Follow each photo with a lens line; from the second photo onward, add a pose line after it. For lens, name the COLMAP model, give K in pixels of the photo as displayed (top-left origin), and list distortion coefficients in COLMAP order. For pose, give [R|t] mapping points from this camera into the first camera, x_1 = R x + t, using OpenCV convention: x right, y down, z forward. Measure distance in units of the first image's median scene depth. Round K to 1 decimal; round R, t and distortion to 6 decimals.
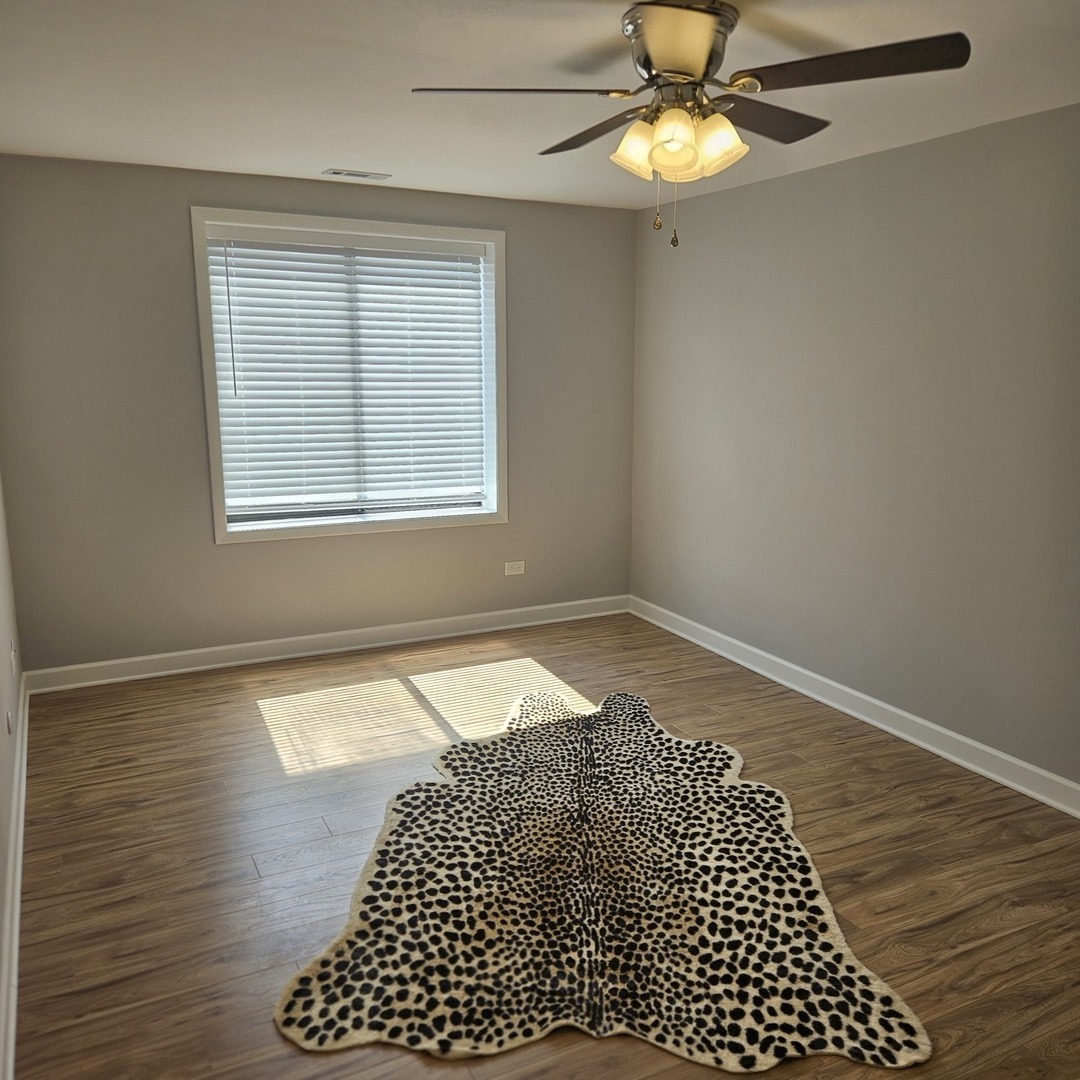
lens RADIAL K [[955.9, 0, 544.7], [0, 955.9, 536.4], [0, 0, 1]] dist [0.086395, -0.077630]
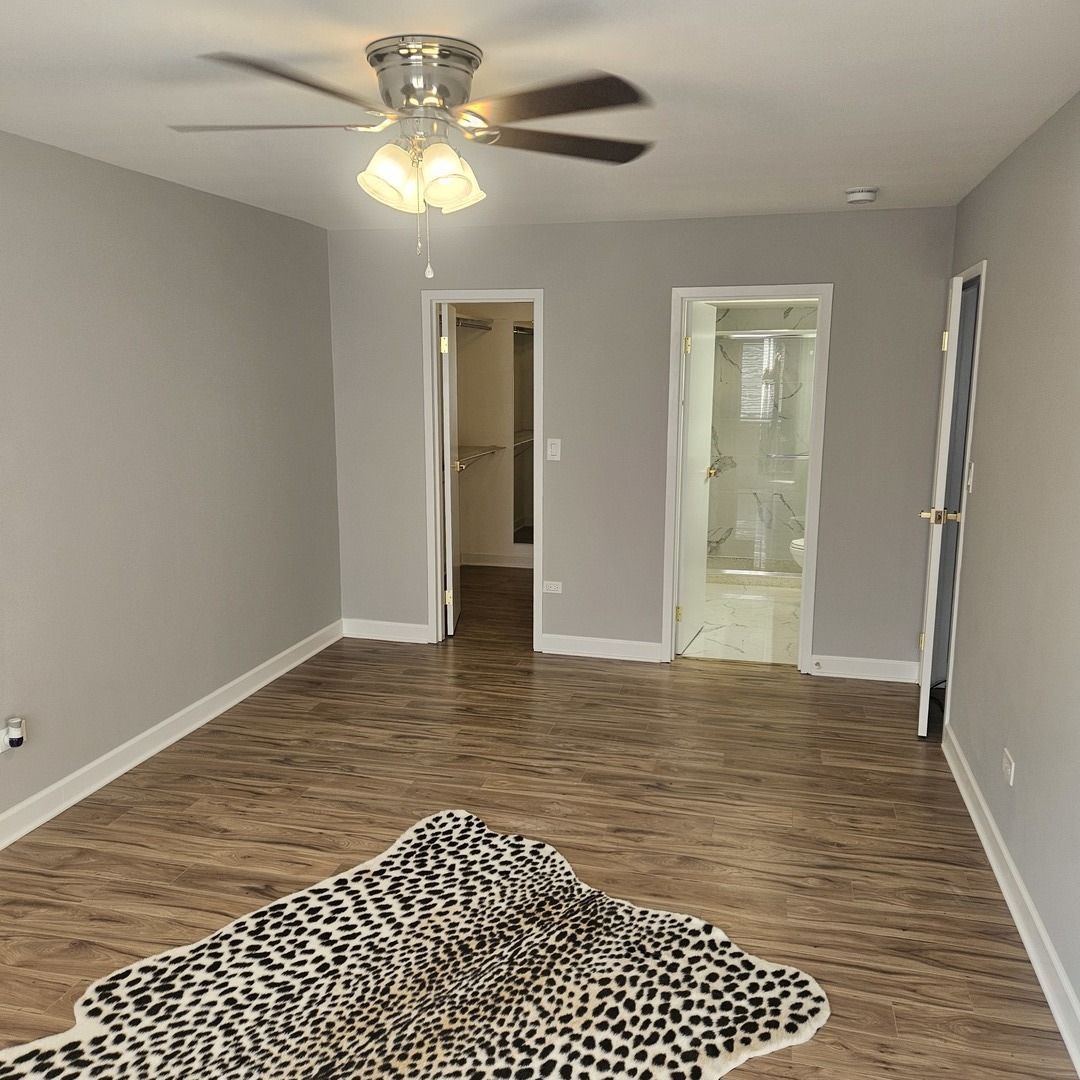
lens RADIAL K [[955.9, 0, 540.1], [0, 955.9, 536.5], [0, 0, 1]] dist [0.086395, -0.077630]
pose [[-0.754205, -0.120861, 0.645420, -0.527847], [0.117866, 0.942033, 0.314136, -0.290405], [-0.645974, 0.312996, -0.696241, 1.420375]]
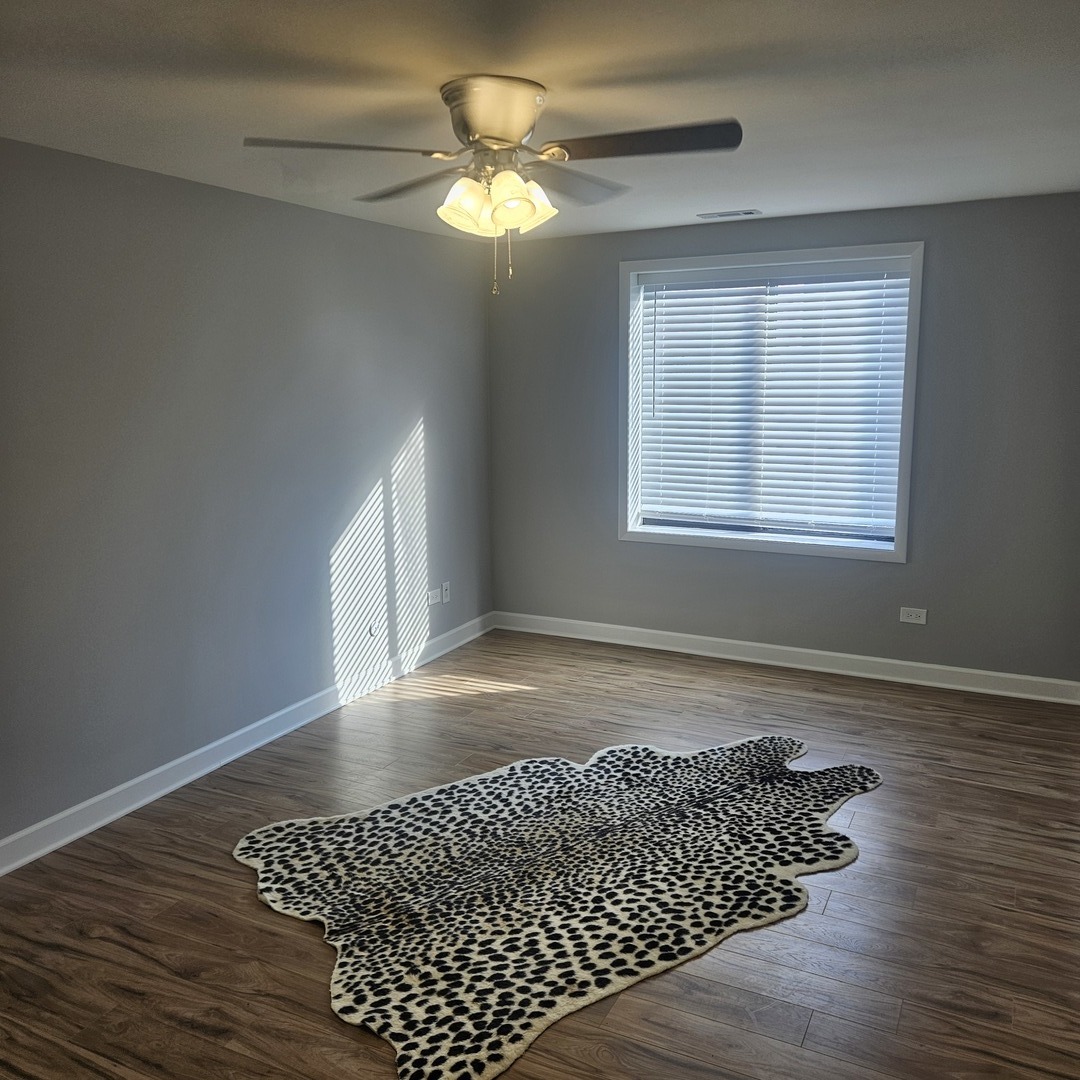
lens RADIAL K [[955.9, 0, 540.1], [0, 955.9, 534.8], [0, 0, 1]] dist [0.086395, -0.077630]
pose [[0.589576, 0.126723, -0.797710, 0.886313], [-0.138478, 0.988852, 0.054740, -0.079849], [0.795753, 0.078192, 0.600552, 0.337983]]
